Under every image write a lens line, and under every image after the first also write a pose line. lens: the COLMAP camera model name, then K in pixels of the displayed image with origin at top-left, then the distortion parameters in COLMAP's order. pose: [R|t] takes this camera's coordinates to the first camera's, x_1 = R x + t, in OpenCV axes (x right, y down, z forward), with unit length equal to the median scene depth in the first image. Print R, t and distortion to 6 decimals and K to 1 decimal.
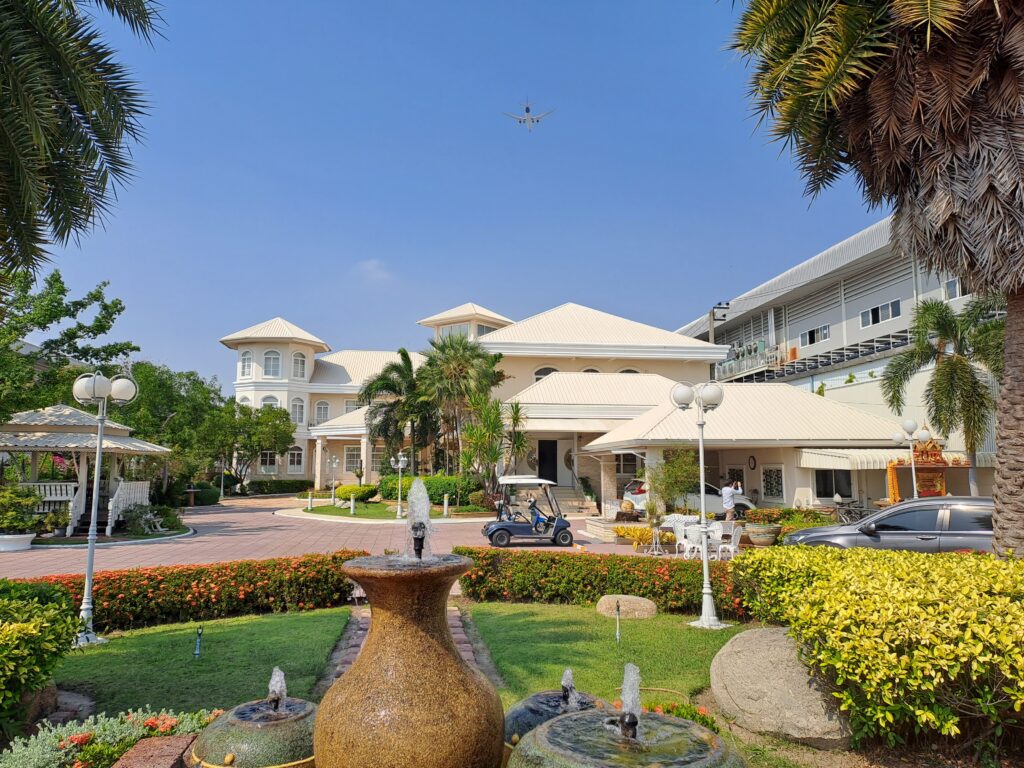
lens RADIAL K [[763.2, 0, 512.0], [0, 763.2, 384.0], [0, 0, 1]] dist [0.112130, -0.121242]
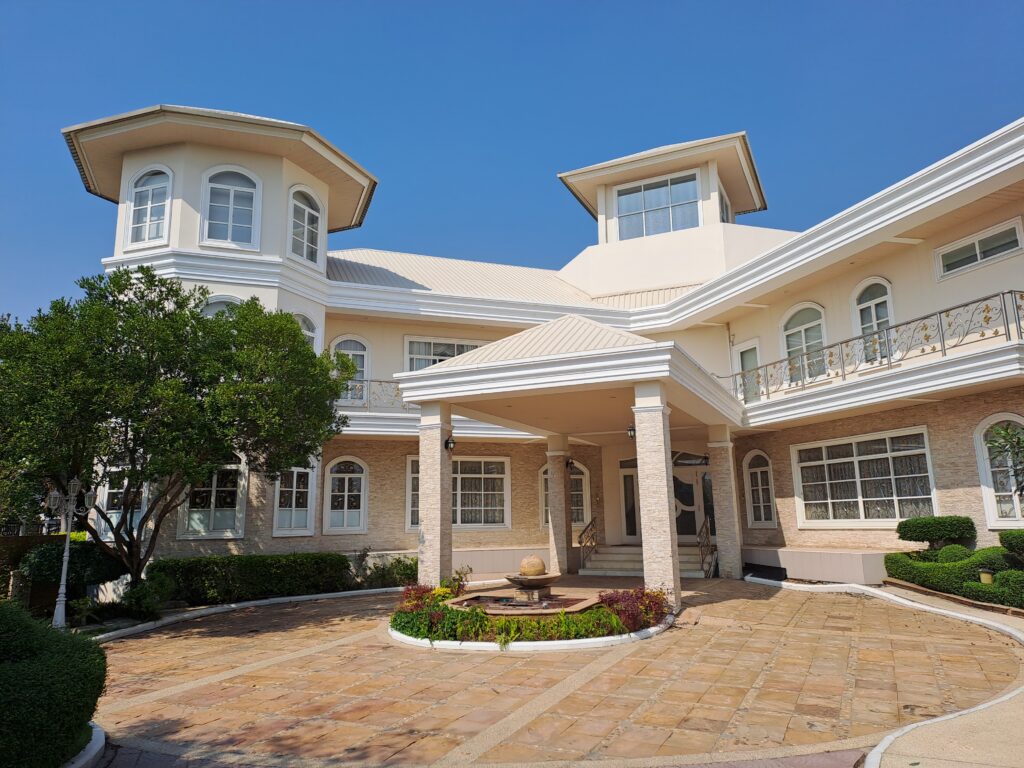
lens RADIAL K [[763.2, 0, 512.0], [0, 763.2, 384.0], [0, 0, 1]] dist [0.112130, -0.121242]
pose [[0.980765, 0.028174, 0.193146, -0.413287], [-0.013959, 0.997119, -0.074564, 0.121548], [-0.194690, 0.070434, 0.978333, 1.052748]]
